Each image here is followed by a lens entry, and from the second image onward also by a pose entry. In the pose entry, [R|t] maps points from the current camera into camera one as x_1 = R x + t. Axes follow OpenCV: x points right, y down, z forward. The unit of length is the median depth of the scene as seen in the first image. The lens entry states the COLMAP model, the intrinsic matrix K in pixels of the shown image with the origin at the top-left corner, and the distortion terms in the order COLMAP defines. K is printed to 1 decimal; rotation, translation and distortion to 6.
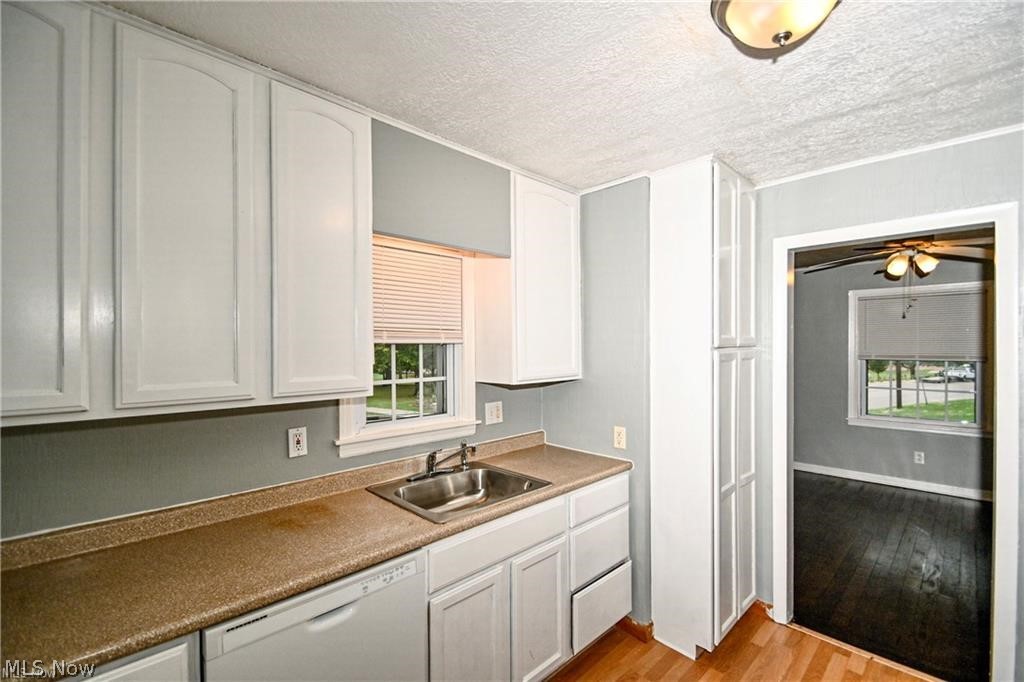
lens RADIAL K [[441.4, 0, 509.2], [0, 441.4, 346.9], [0, 0, 1]] dist [0.019970, -0.017452]
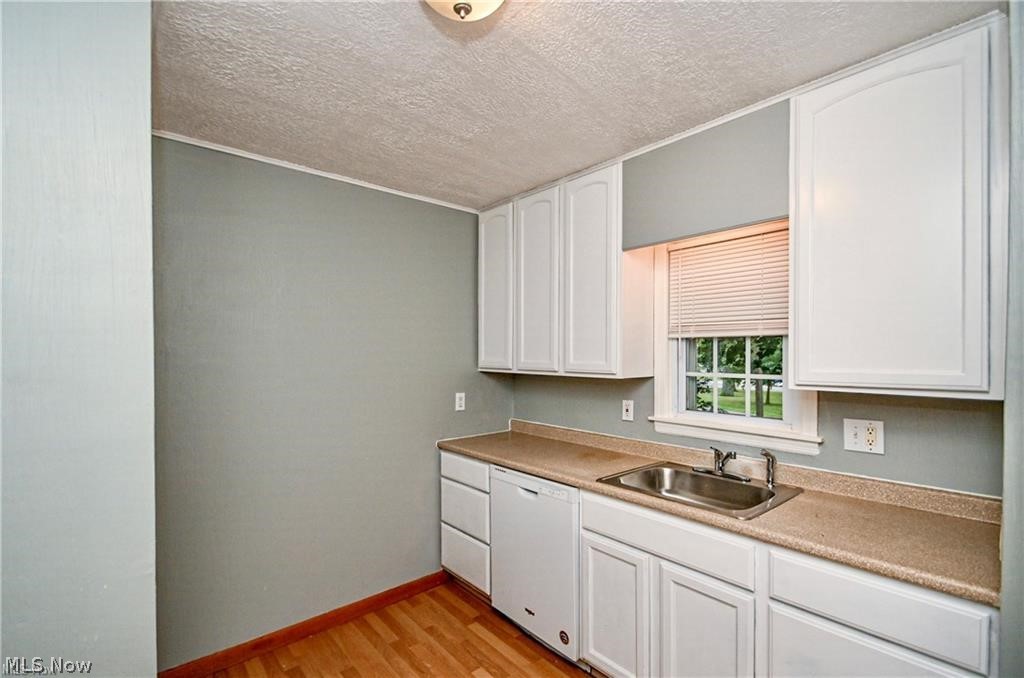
lens RADIAL K [[457.1, 0, 511.0], [0, 457.1, 354.3], [0, 0, 1]] dist [0.000150, -0.000041]
pose [[-0.057600, 0.005274, -0.998326, 0.921574], [-0.001170, 0.999985, 0.005350, 0.029923], [0.998339, 0.001476, -0.057593, 0.674855]]
